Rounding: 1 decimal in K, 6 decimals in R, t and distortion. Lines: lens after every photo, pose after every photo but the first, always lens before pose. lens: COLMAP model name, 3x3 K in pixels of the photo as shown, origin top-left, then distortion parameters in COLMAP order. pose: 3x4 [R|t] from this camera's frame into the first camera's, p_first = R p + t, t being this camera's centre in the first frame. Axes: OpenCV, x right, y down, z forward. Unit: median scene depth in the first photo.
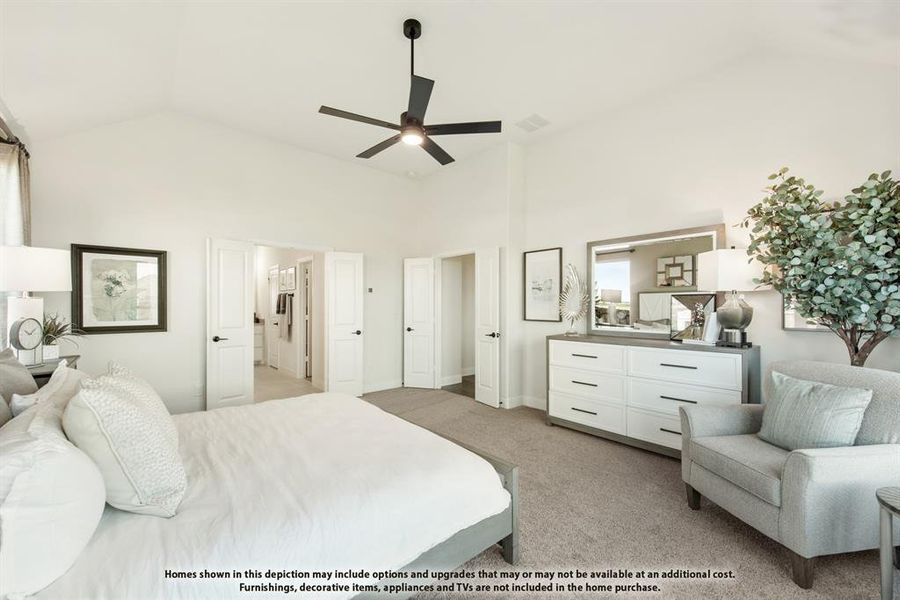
lens RADIAL K [[358.4, 0, 450.0], [0, 358.4, 300.0], [0, 0, 1]] dist [0.001041, -0.000560]
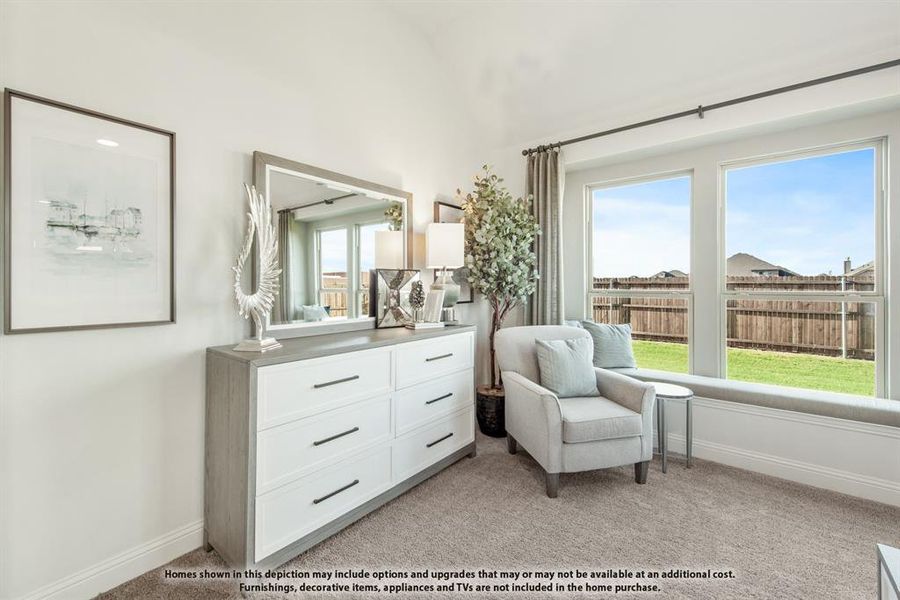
lens RADIAL K [[382.0, 0, 446.3], [0, 382.0, 284.4], [0, 0, 1]] dist [0.018923, -0.000033]
pose [[-0.163775, 0.000909, 0.986497, -0.149023], [-0.016279, 0.999861, -0.003624, 0.014426], [-0.986363, -0.016653, -0.163738, 0.755407]]
